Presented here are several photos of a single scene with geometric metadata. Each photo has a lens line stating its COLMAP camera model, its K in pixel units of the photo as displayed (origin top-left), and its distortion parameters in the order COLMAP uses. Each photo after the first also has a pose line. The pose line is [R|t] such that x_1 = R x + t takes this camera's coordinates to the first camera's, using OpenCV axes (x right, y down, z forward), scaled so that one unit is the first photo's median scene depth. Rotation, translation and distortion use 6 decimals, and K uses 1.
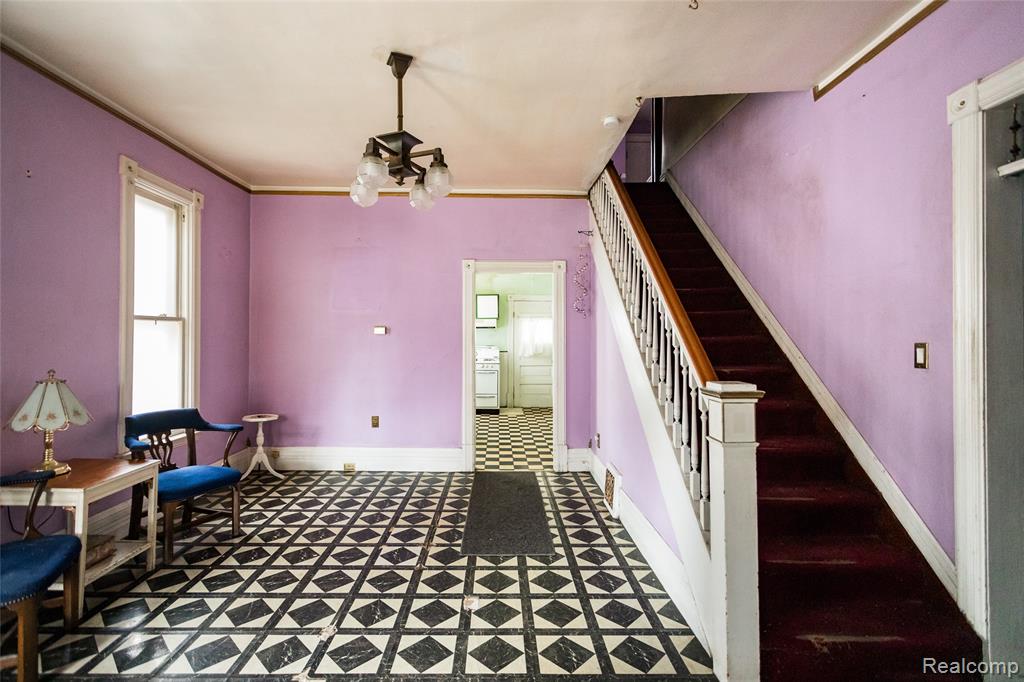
lens RADIAL K [[477.4, 0, 500.0], [0, 477.4, 330.6], [0, 0, 1]] dist [0.002814, 0.000949]
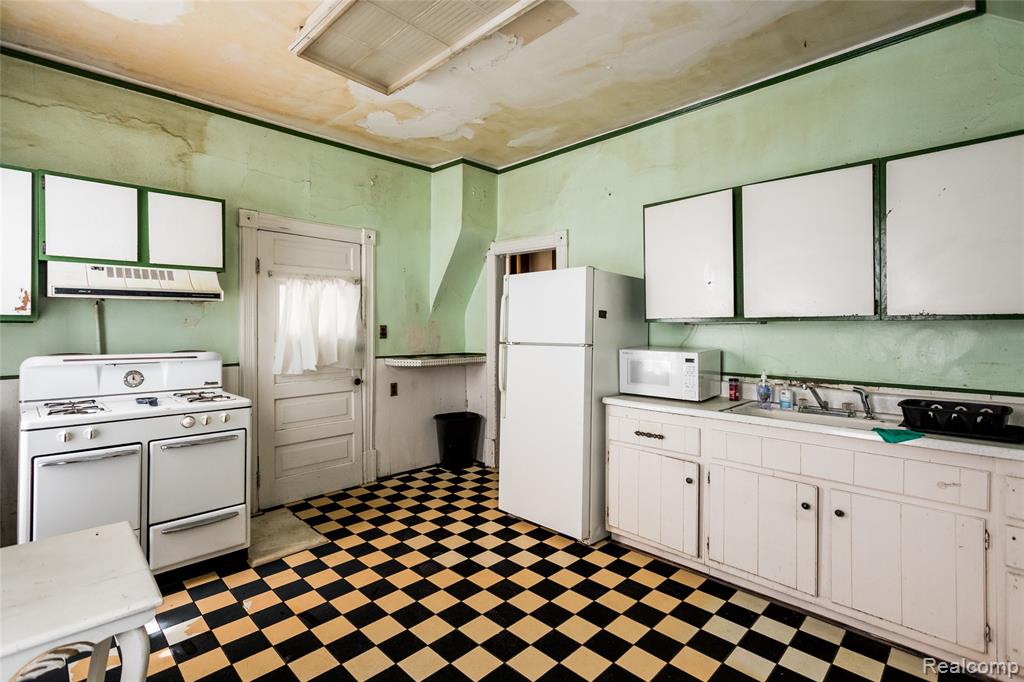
lens RADIAL K [[478.8, 0, 513.2], [0, 478.8, 325.7], [0, 0, 1]] dist [0.001049, 0.000563]
pose [[0.711591, -0.001043, 0.702593, -0.266068], [-0.006771, 0.999942, 0.008342, 0.027386], [-0.702562, -0.010694, 0.711543, 1.679448]]
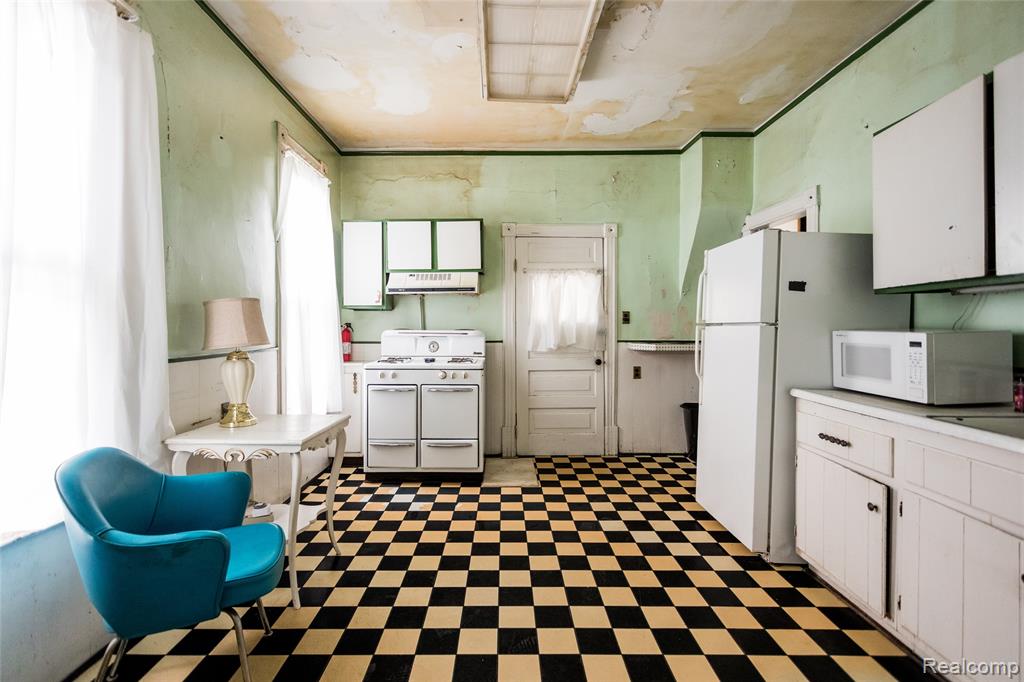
lens RADIAL K [[477.4, 0, 500.0], [0, 477.4, 330.6], [0, 0, 1]] dist [0.002814, 0.000949]
pose [[0.999924, -0.004334, -0.011582, 0.053264], [0.004602, 0.999720, 0.023200, 0.061503], [0.011478, -0.023252, 0.999664, 1.467169]]
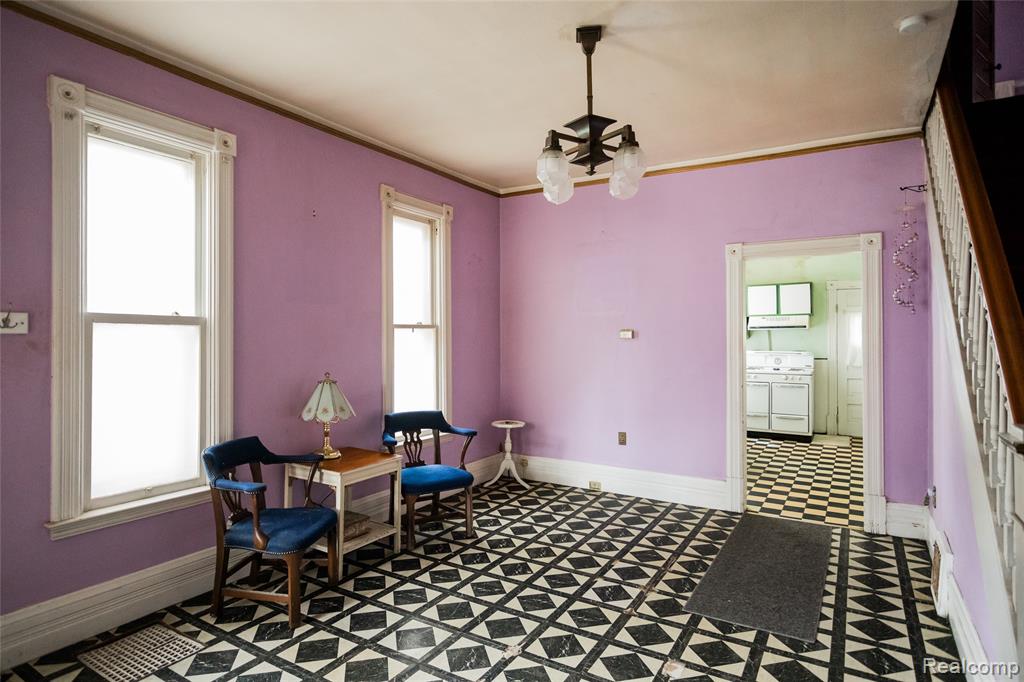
lens RADIAL K [[560.8, 0, 509.4], [0, 560.8, 335.1], [0, 0, 1]] dist [-0.002365, 0.001782]
pose [[0.848332, -0.006934, -0.529419, 0.164267], [0.012399, 0.999900, 0.006773, -0.012888], [0.529319, -0.012310, 0.848333, 0.026876]]
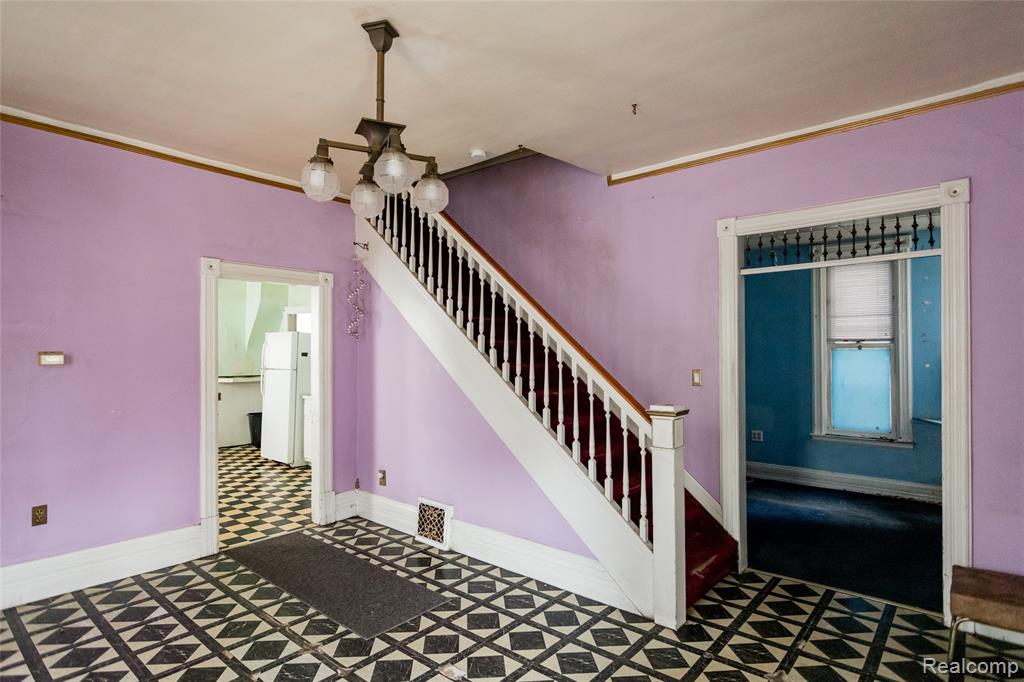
lens RADIAL K [[546.4, 0, 512.0], [0, 546.4, 341.0], [0, 0, 1]] dist [0.000939, 0.000310]
pose [[0.656411, 0.009079, 0.754349, -0.582513], [-0.007968, 0.999955, -0.005101, -0.036438], [-0.754362, -0.002662, 0.656454, 0.183945]]
